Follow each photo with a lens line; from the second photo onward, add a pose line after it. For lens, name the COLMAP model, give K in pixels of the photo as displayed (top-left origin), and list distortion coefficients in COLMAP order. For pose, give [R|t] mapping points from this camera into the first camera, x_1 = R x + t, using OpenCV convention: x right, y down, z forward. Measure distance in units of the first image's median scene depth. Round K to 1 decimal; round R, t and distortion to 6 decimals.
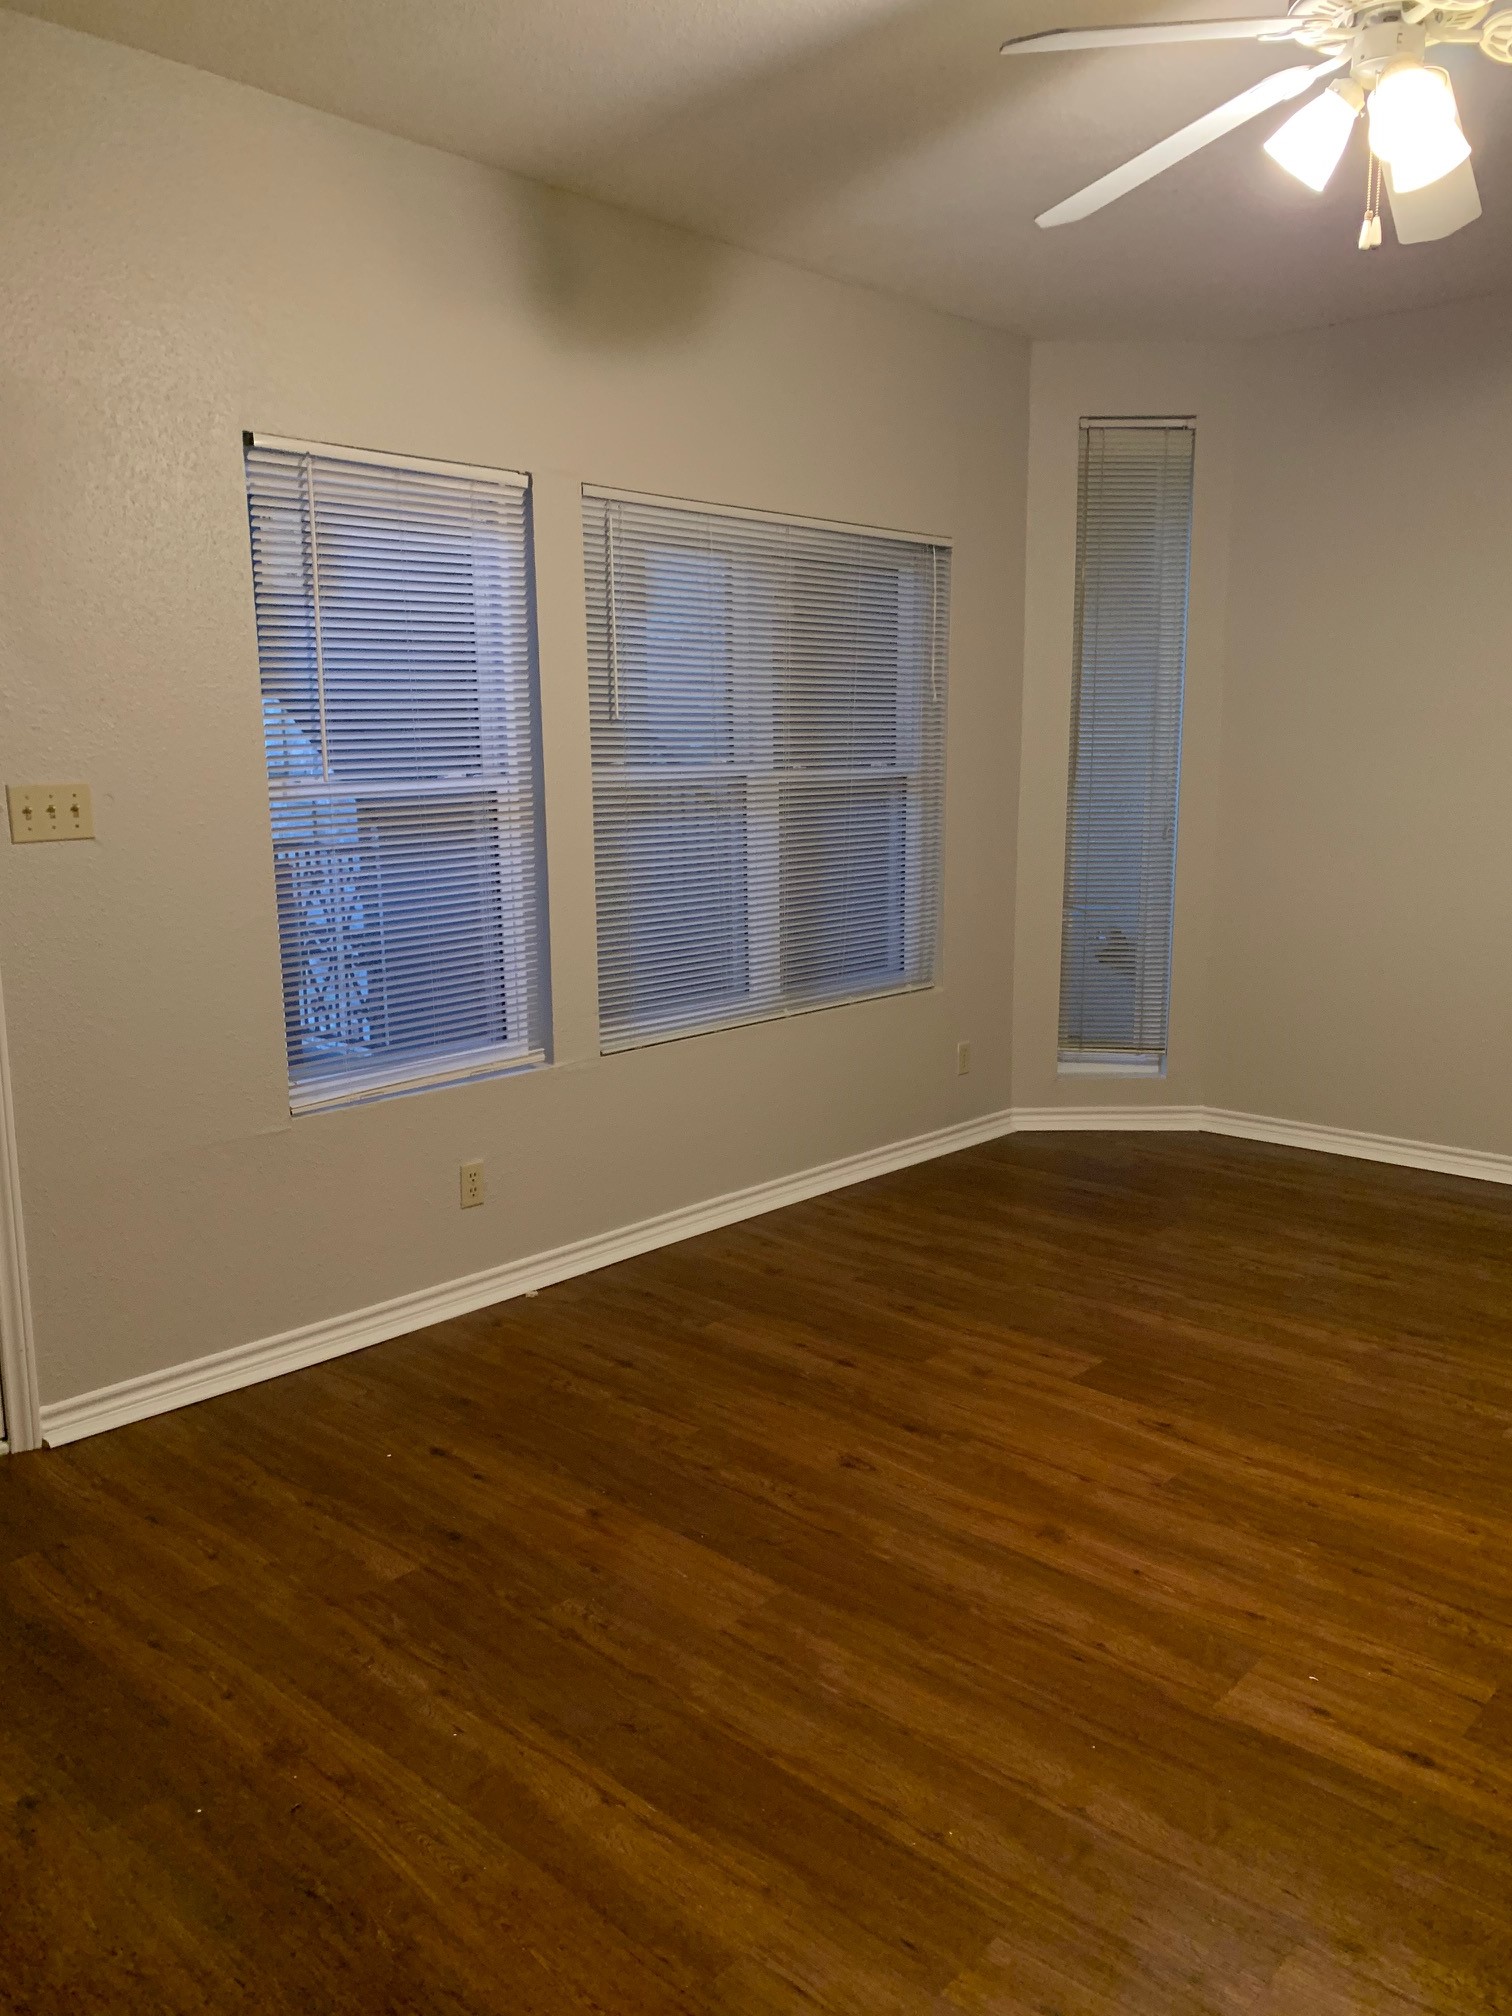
lens RADIAL K [[1530.1, 0, 742.9], [0, 1530.1, 1039.2], [0, 0, 1]] dist [0.023105, -0.029773]
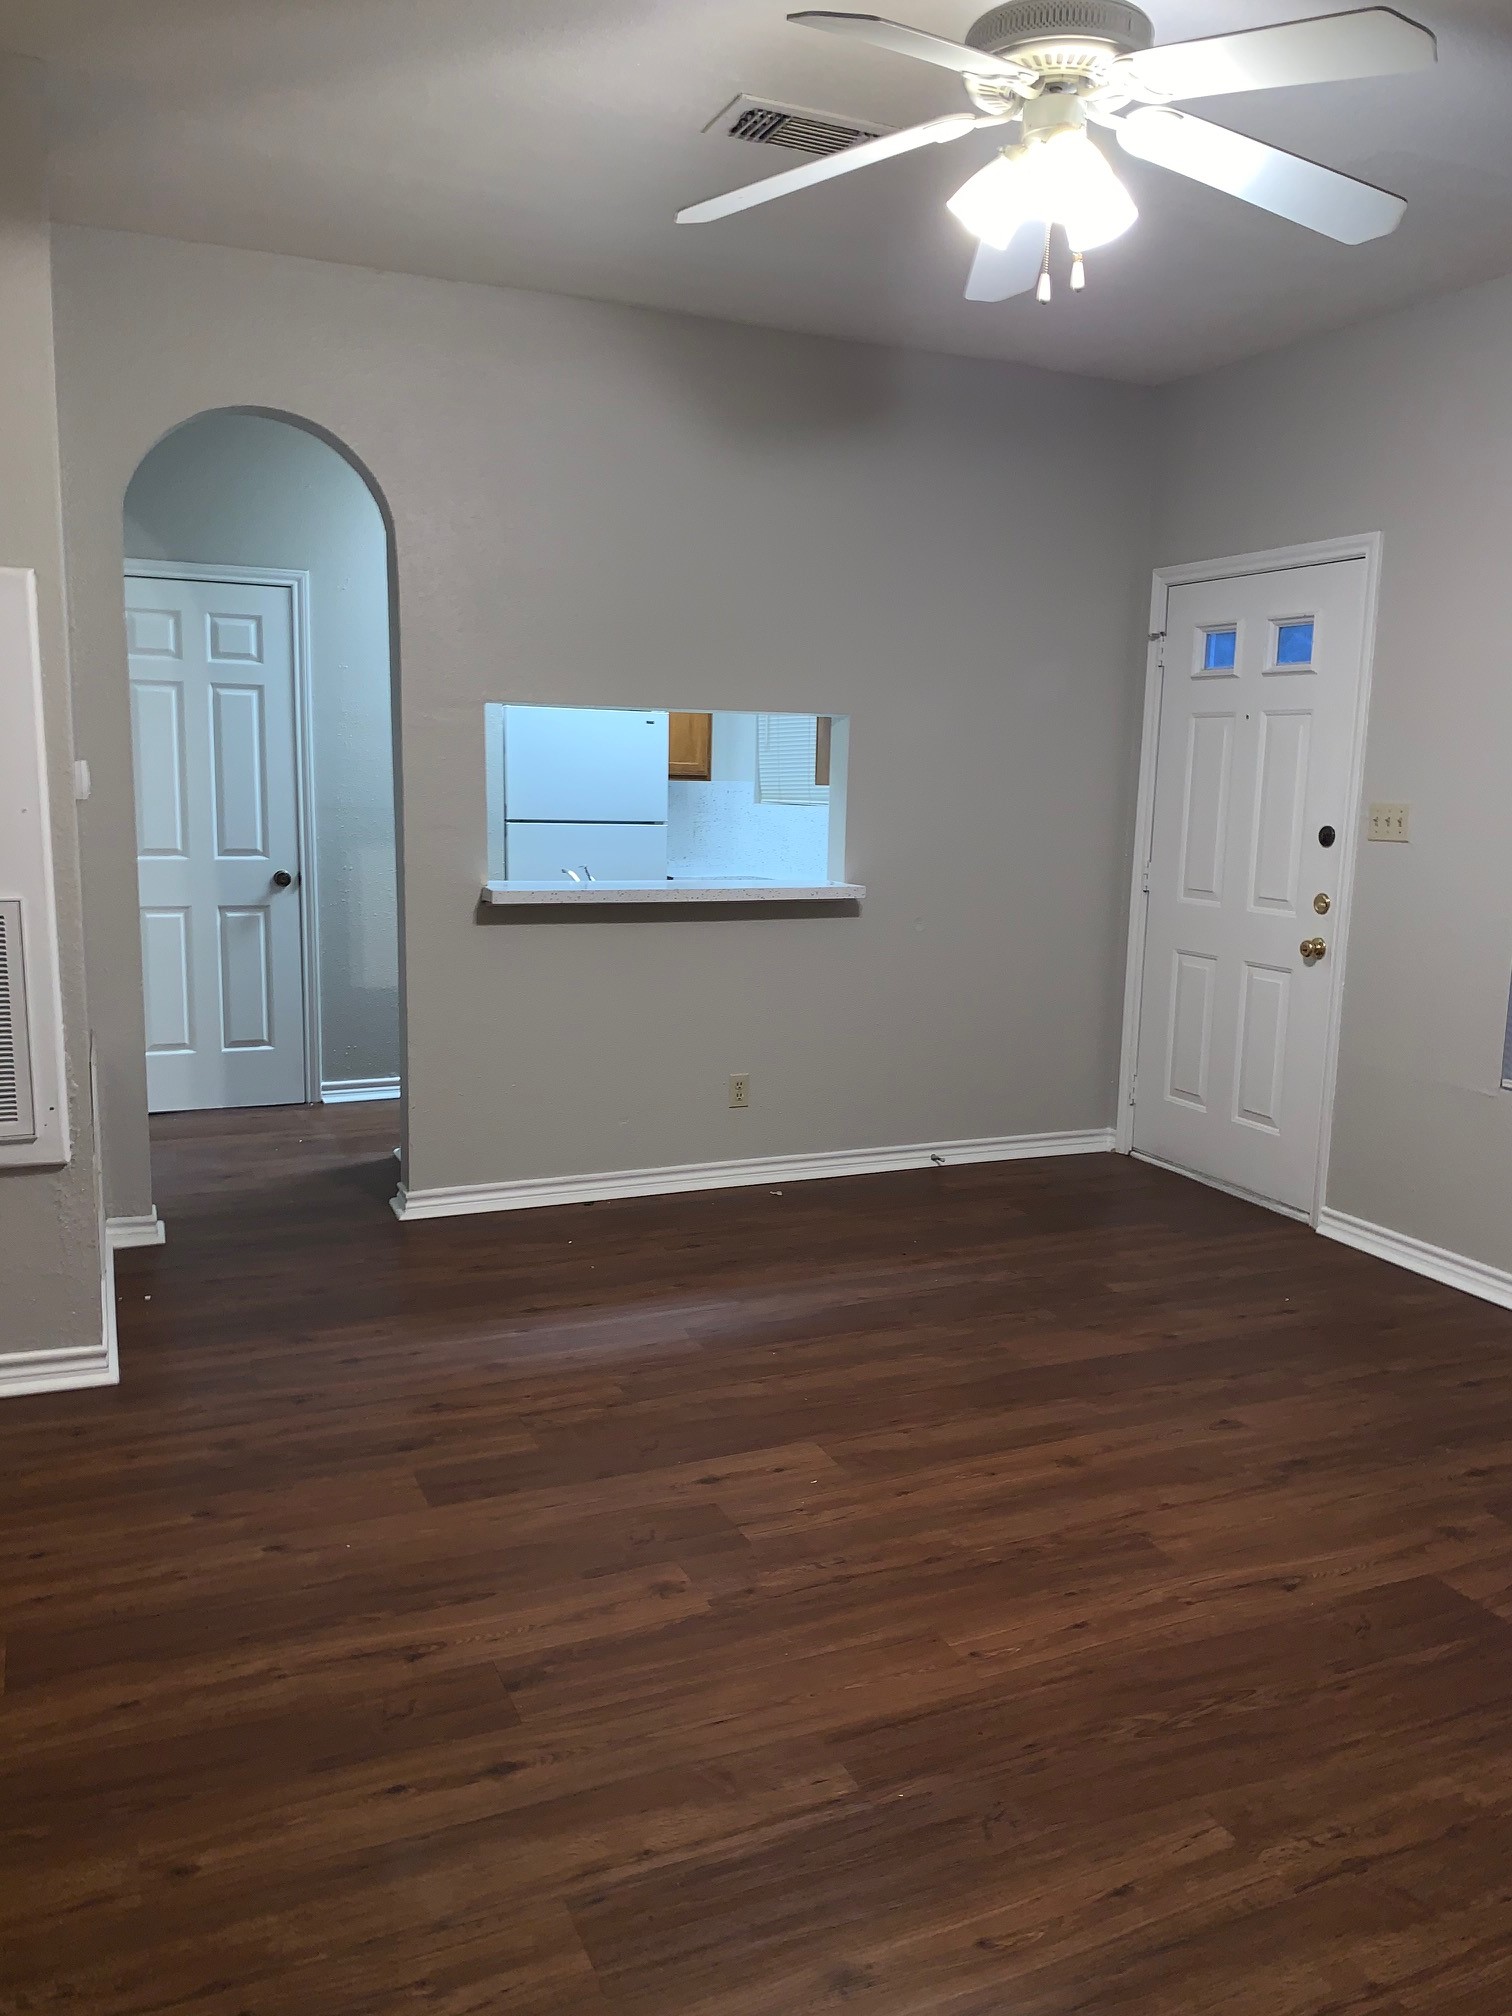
lens RADIAL K [[1545.9, 0, 742.9], [0, 1545.9, 999.7], [0, 0, 1]] dist [0.033760, -0.017149]
pose [[-0.391613, 0.133689, -0.910366, 1.221097], [-0.198987, 0.953671, 0.225647, -0.199725], [0.898356, 0.269517, -0.346867, 1.034118]]
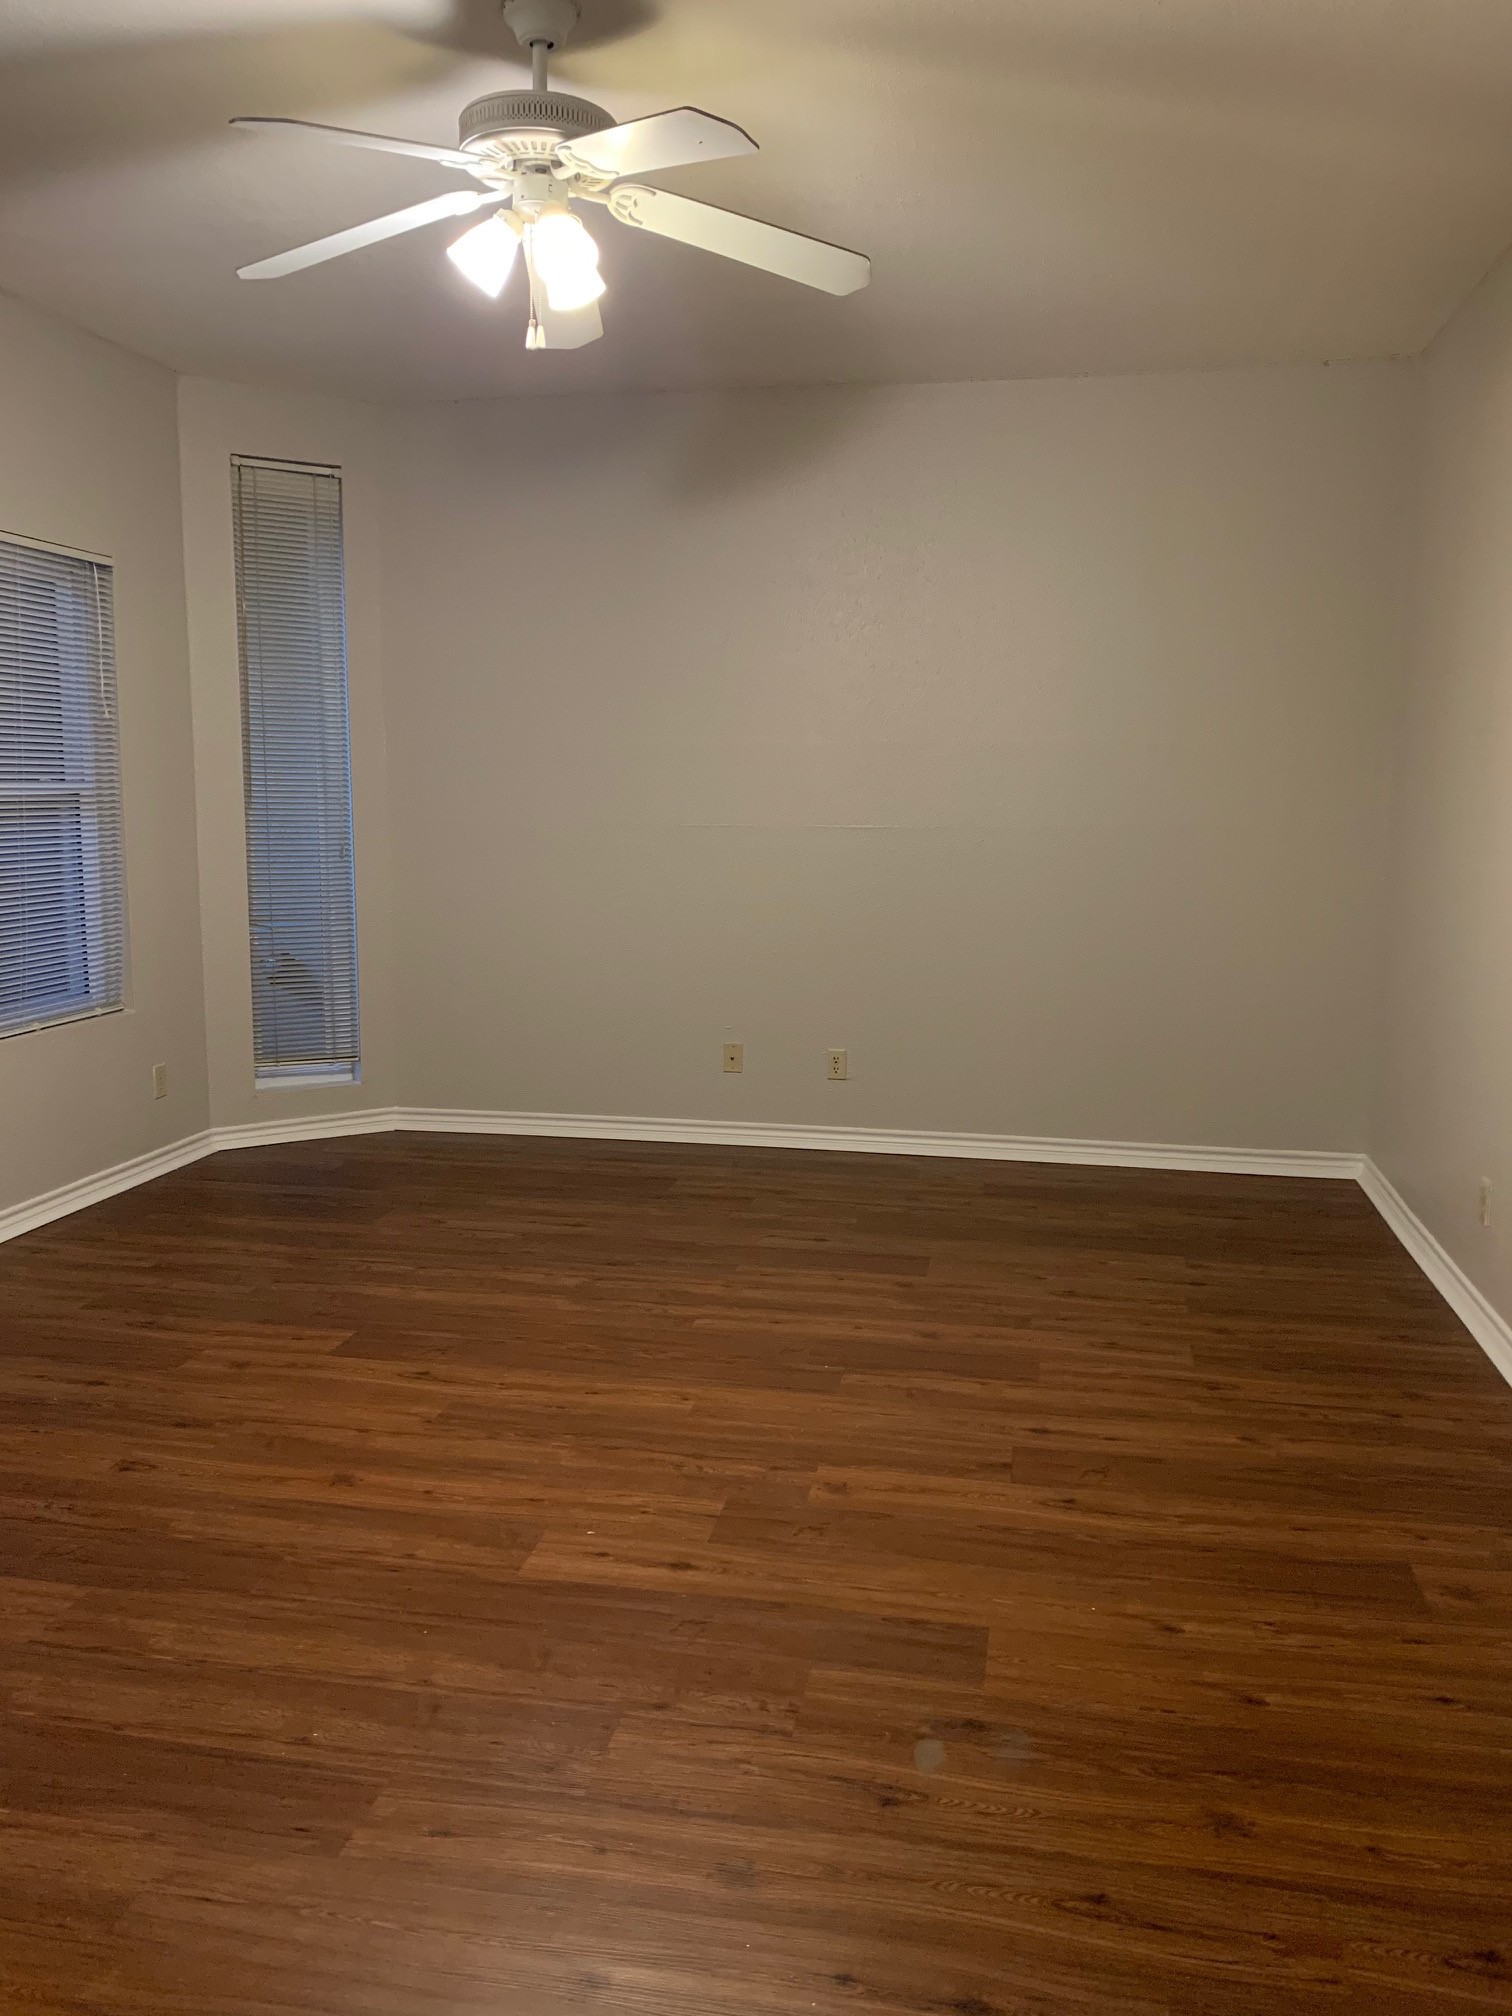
lens RADIAL K [[1545.9, 0, 742.9], [0, 1545.9, 999.7], [0, 0, 1]] dist [0.033760, -0.017149]
pose [[0.848687, -0.061706, 0.525283, -0.105032], [0.091061, 0.995388, -0.030194, 0.044652], [-0.520997, 0.073458, 0.850392, -0.084790]]
